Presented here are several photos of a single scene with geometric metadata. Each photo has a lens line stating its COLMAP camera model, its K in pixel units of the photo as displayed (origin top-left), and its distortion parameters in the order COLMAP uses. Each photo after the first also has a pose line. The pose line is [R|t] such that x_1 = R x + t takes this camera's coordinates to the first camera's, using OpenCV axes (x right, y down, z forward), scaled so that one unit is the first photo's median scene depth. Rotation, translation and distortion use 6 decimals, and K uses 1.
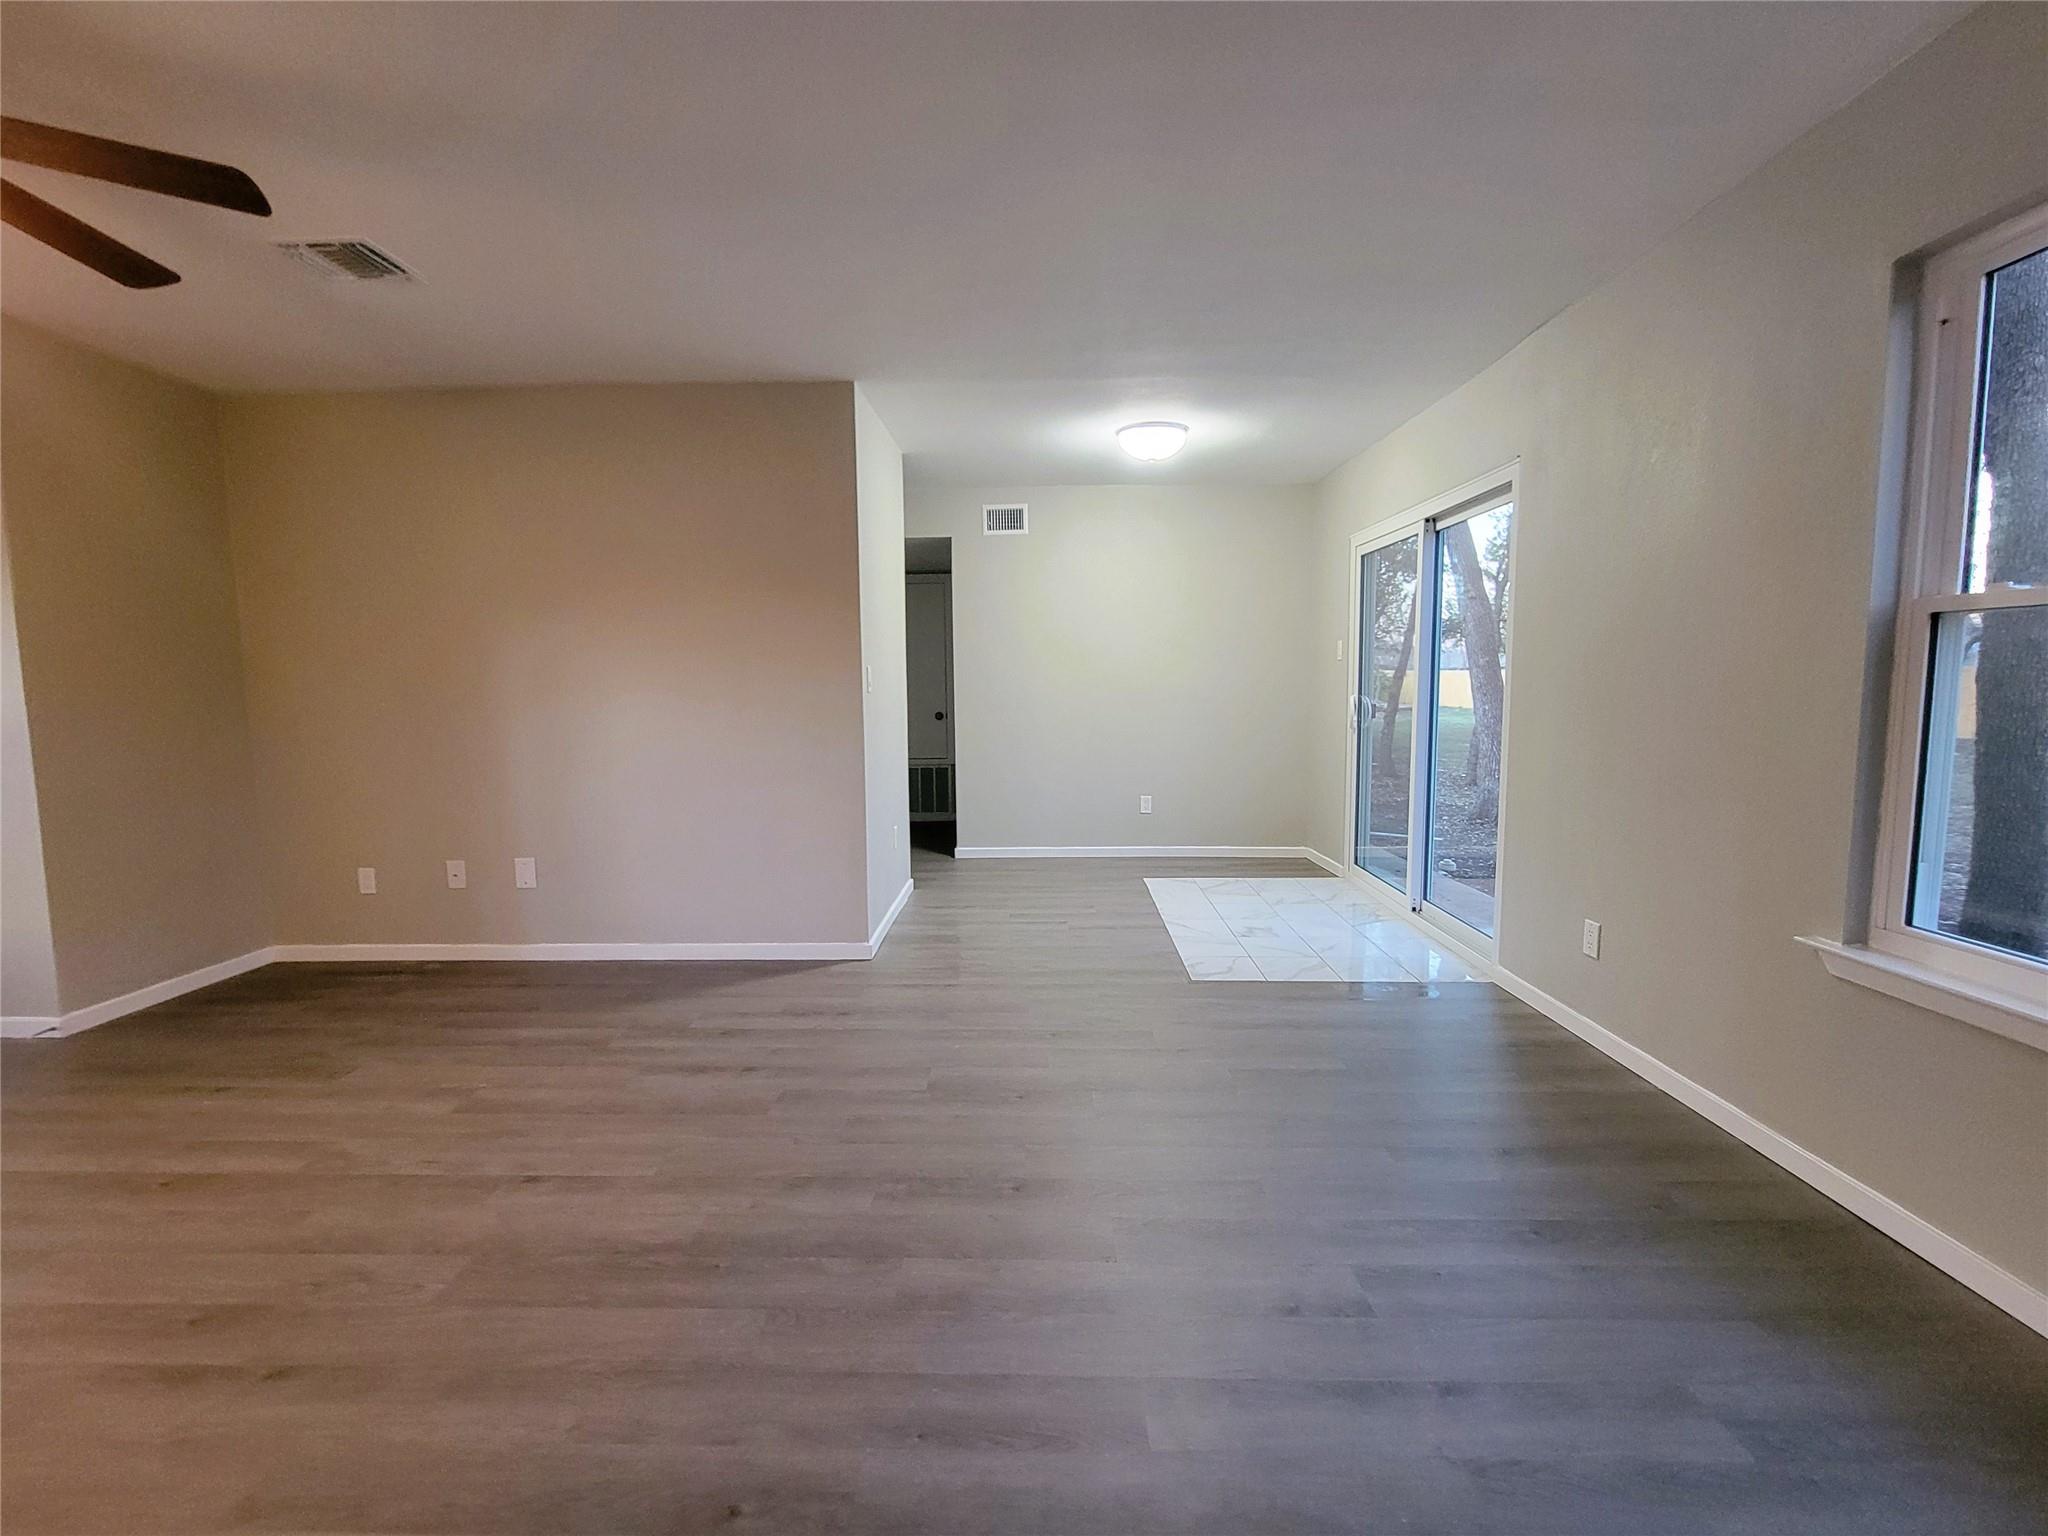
lens RADIAL K [[904.7, 0, 1024.0], [0, 904.7, 768.0], [0, 0, 1]] dist [-0.001017, 0.000046]
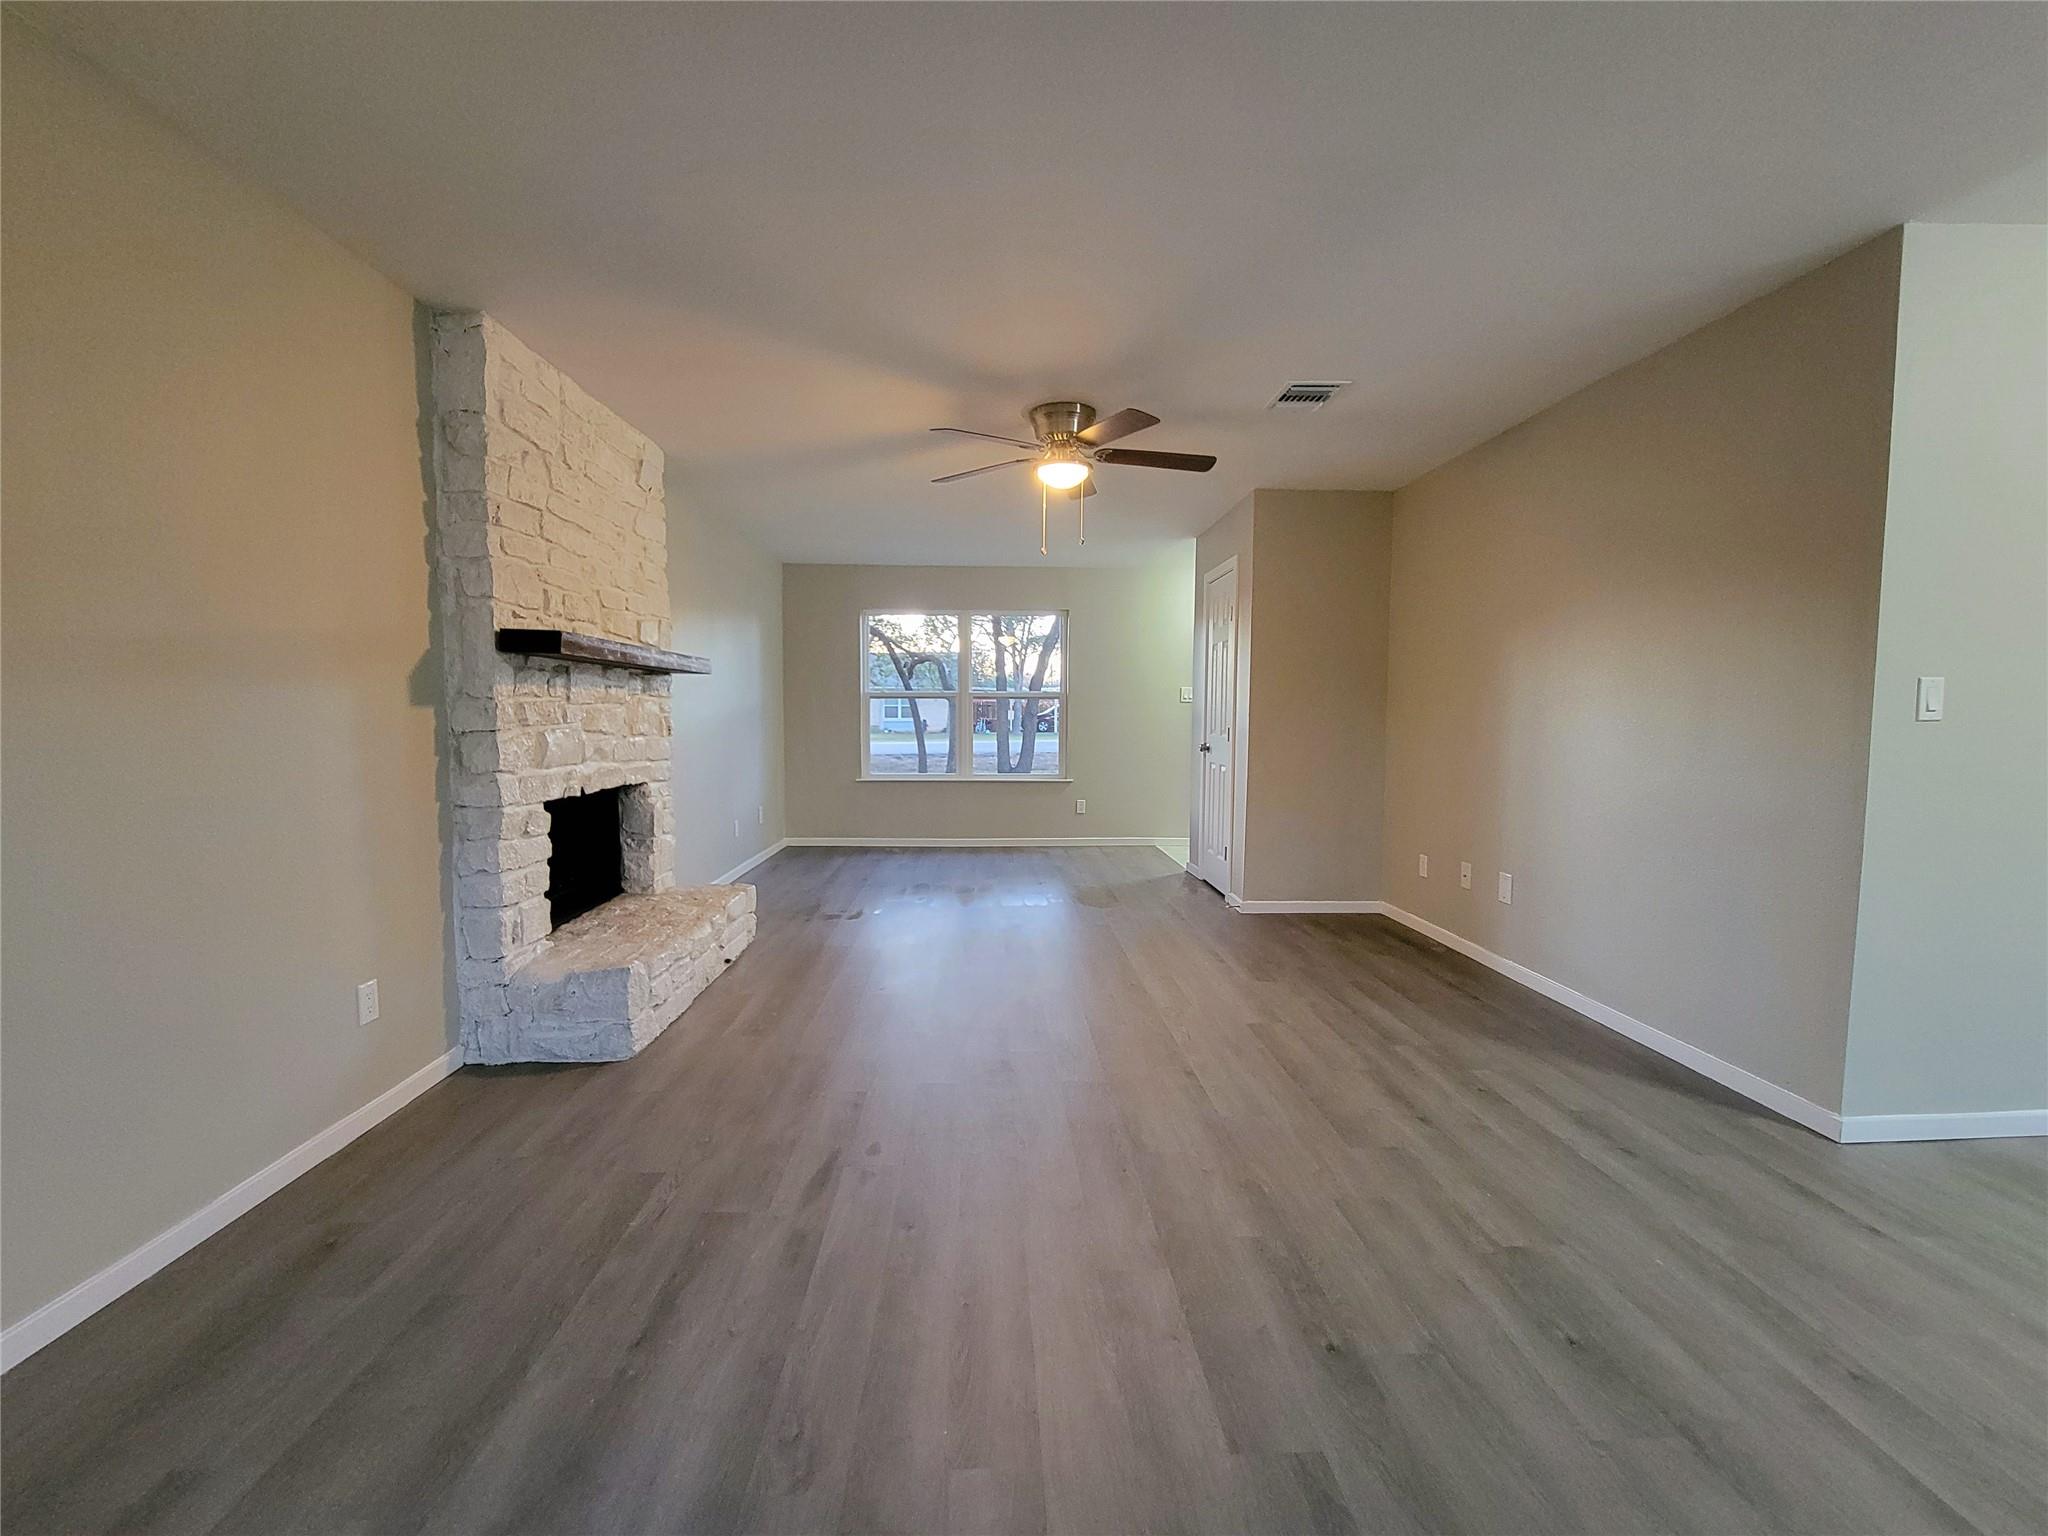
lens RADIAL K [[904.7, 0, 1024.0], [0, 904.7, 768.0], [0, 0, 1]] dist [-0.001017, 0.000046]
pose [[0.012748, 0.075007, -0.997102, 0.507372], [-0.096463, 0.992624, 0.073436, -0.046468], [0.995255, 0.095248, 0.019889, 0.464417]]
